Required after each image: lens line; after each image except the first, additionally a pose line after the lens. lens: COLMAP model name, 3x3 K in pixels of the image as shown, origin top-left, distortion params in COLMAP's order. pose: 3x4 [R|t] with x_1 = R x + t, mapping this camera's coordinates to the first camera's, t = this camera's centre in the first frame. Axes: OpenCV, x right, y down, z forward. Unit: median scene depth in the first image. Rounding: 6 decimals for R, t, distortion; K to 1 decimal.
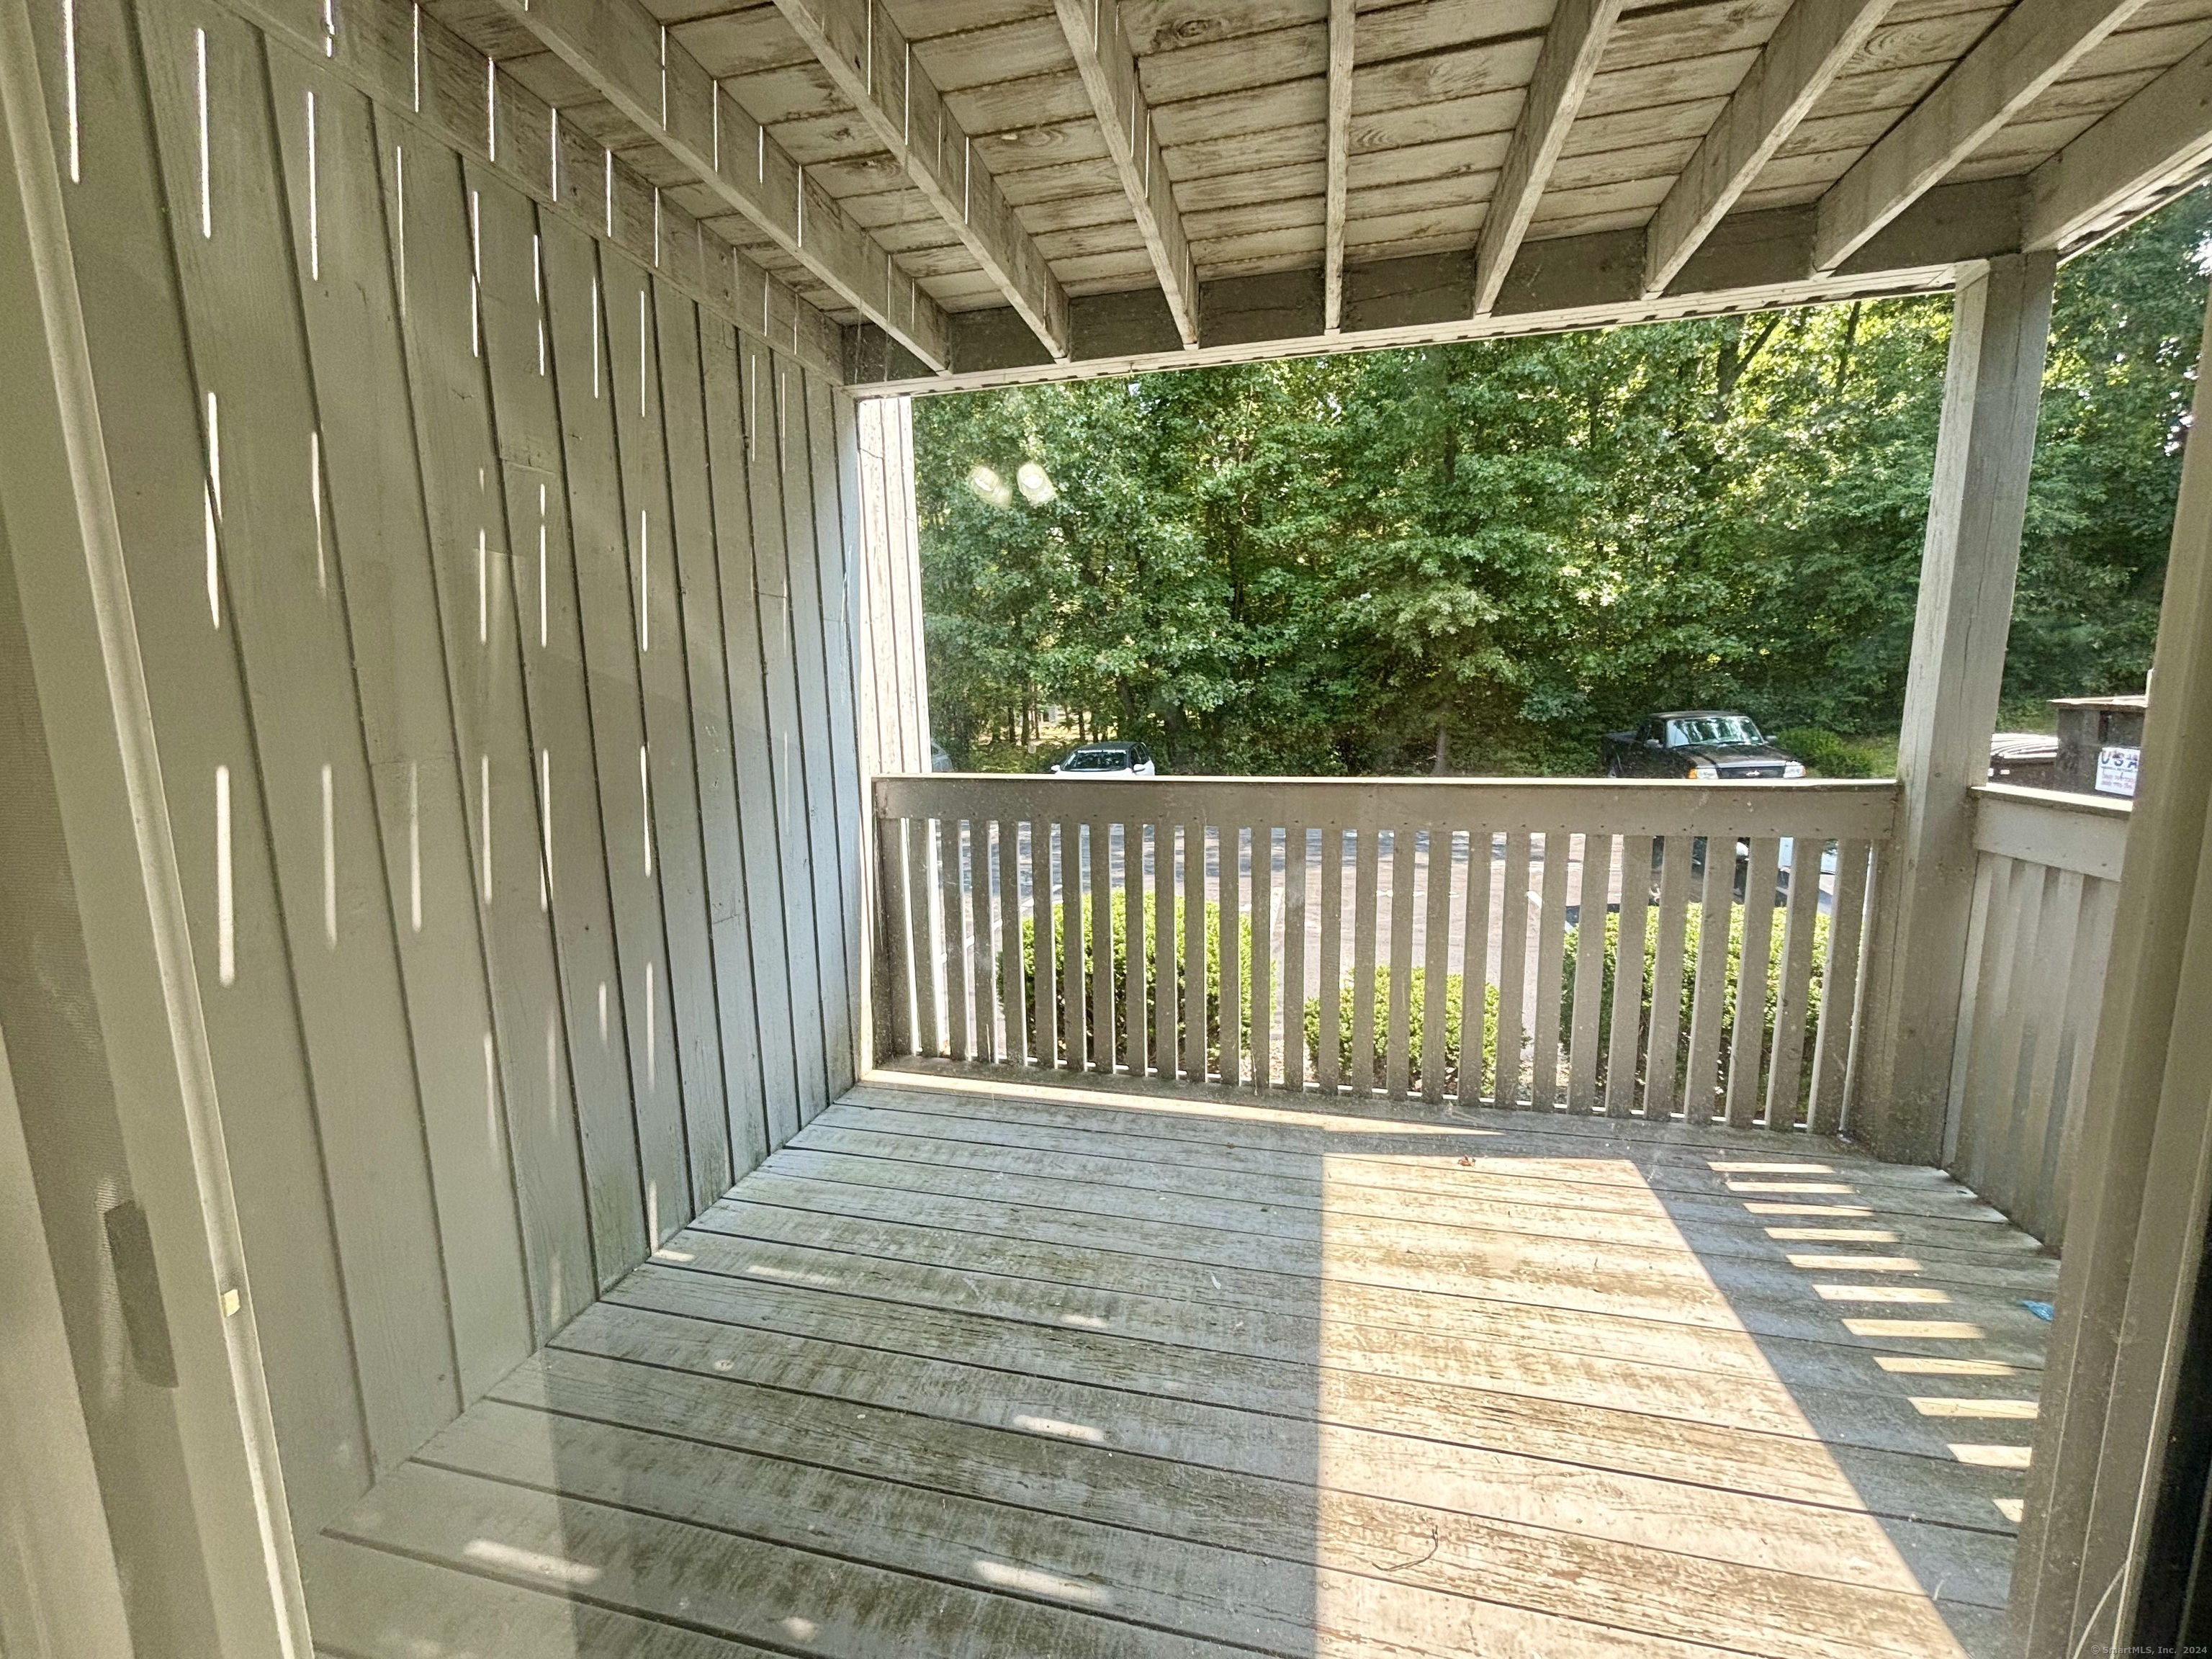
lens RADIAL K [[872.7, 0, 1106.0], [0, 872.7, 829.5], [0, 0, 1]] dist [0.001532, 0.000029]
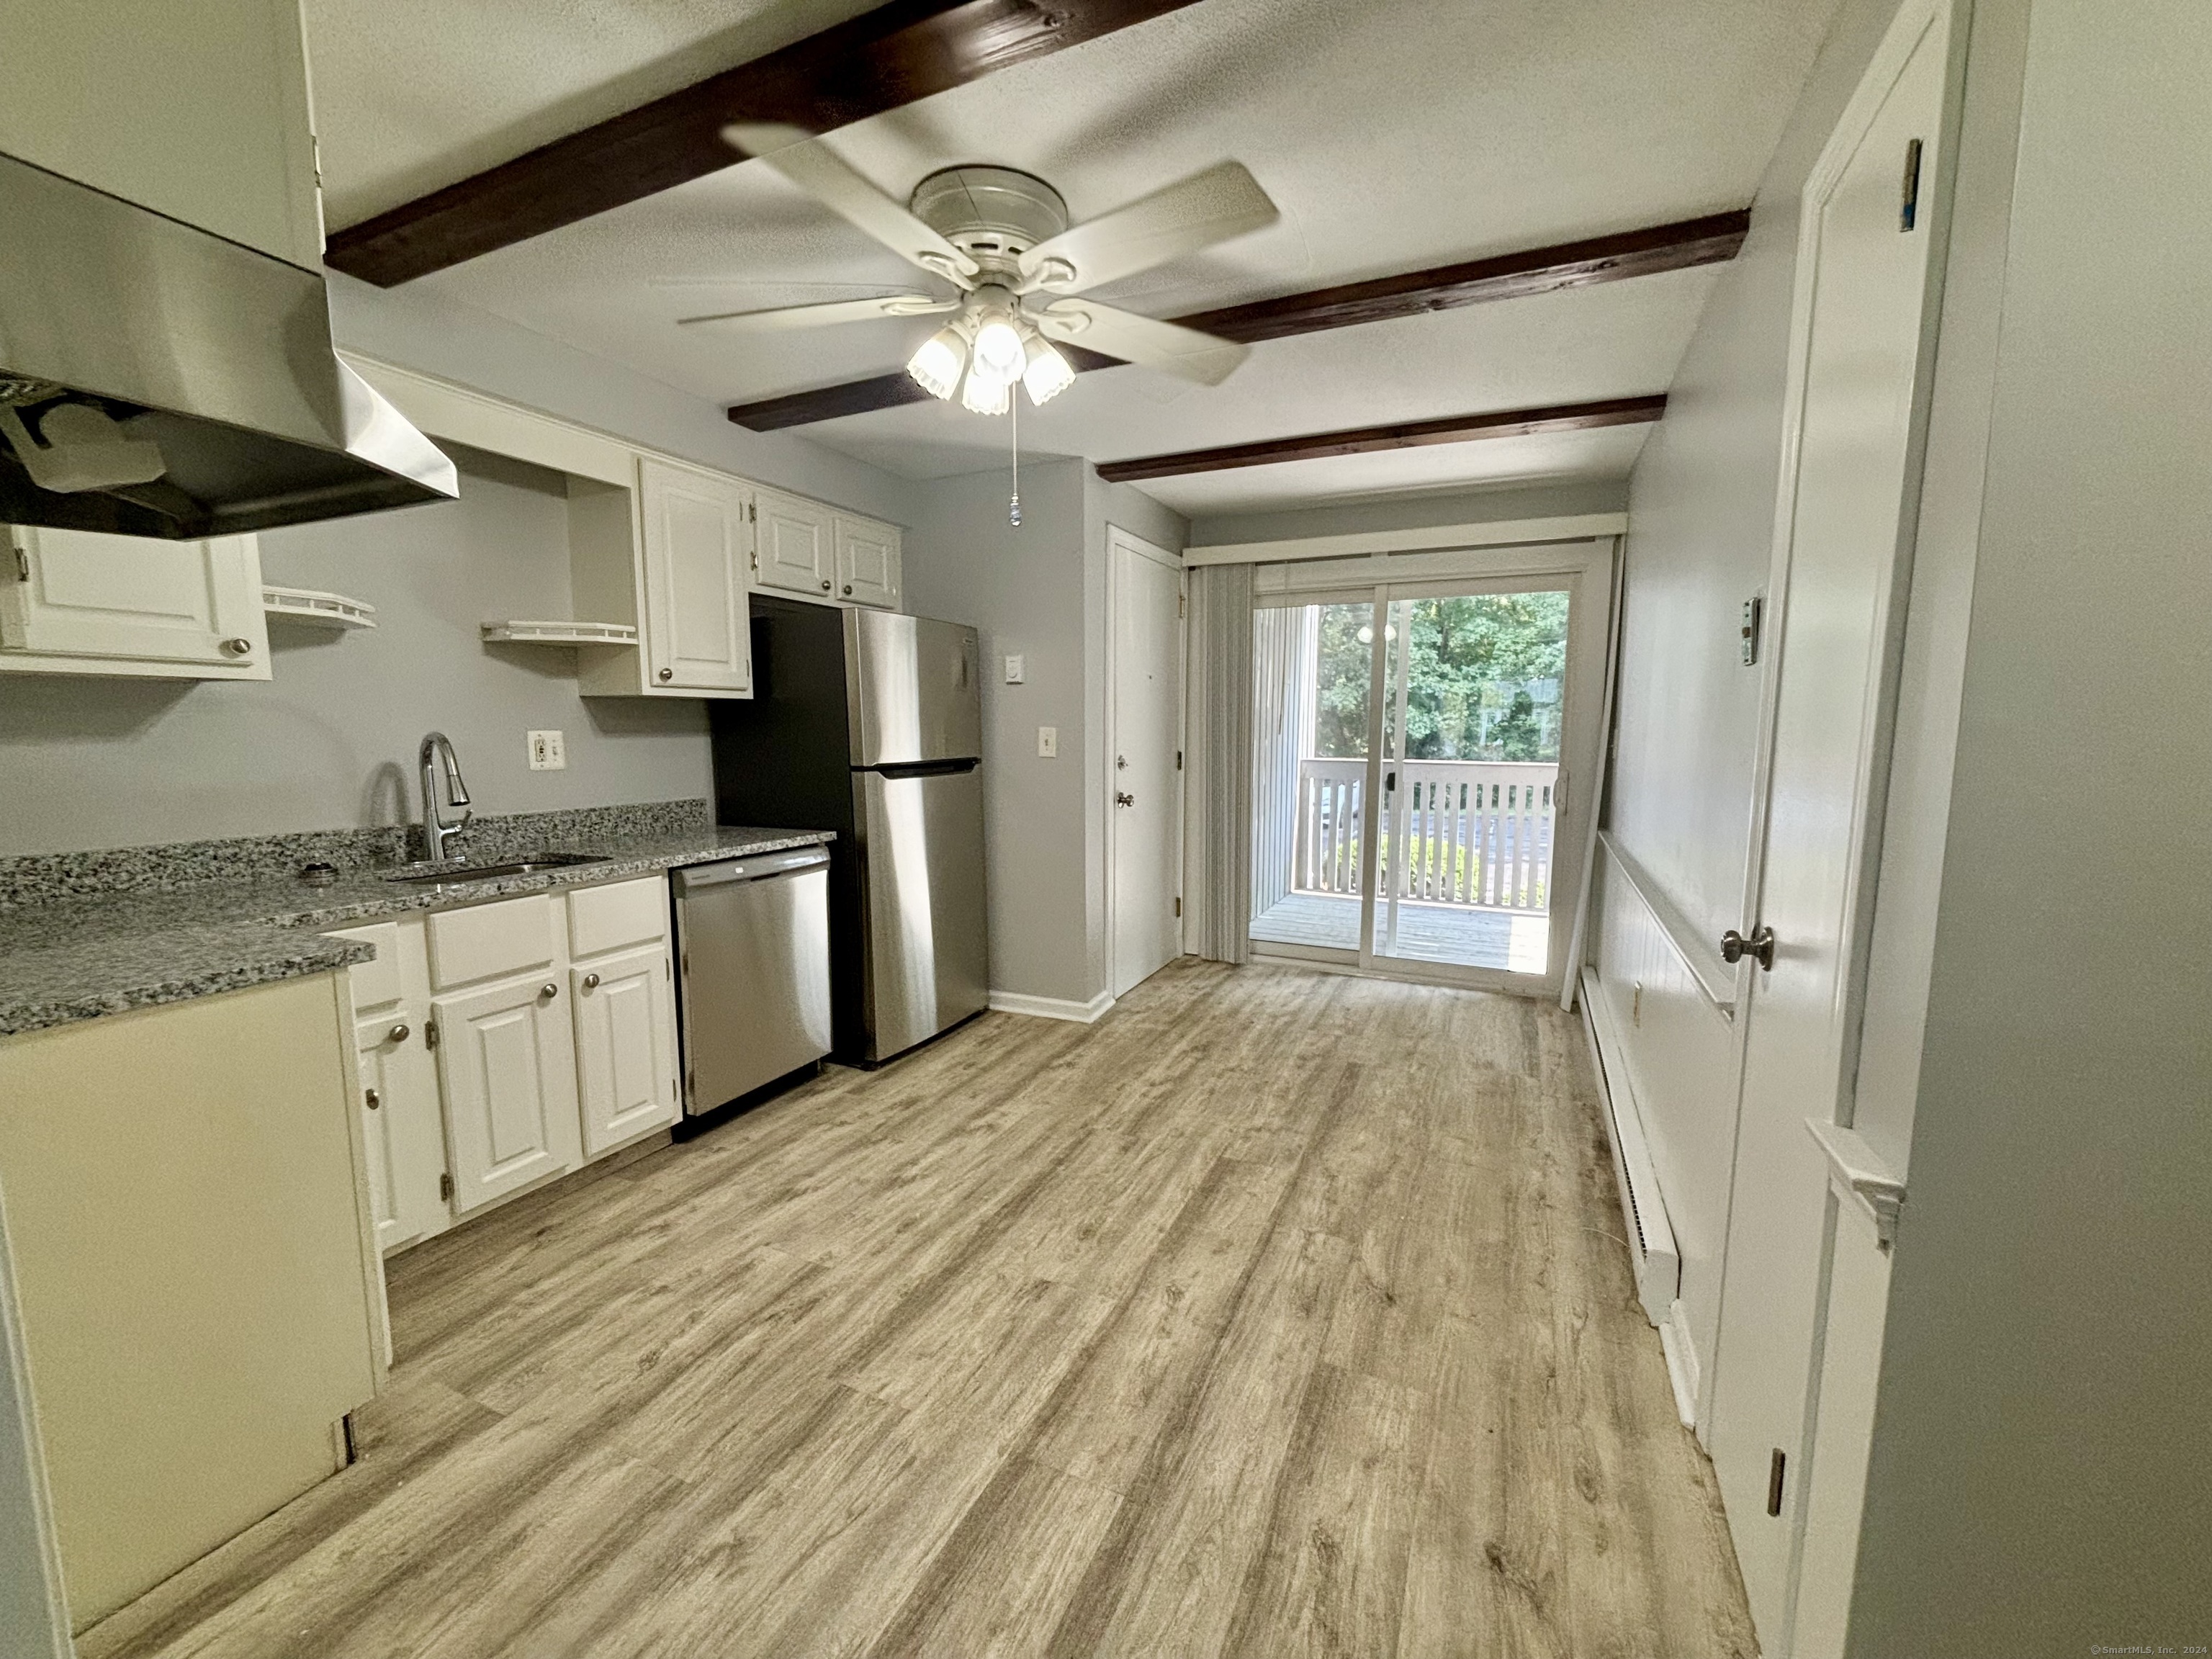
lens RADIAL K [[872.7, 0, 1106.0], [0, 872.7, 829.5], [0, 0, 1]] dist [0.001532, 0.000029]
pose [[0.979605, 0.036340, -0.197617, -0.055138], [-0.043024, 0.998635, -0.029631, 0.037847], [0.196271, 0.037529, 0.979831, -0.227627]]
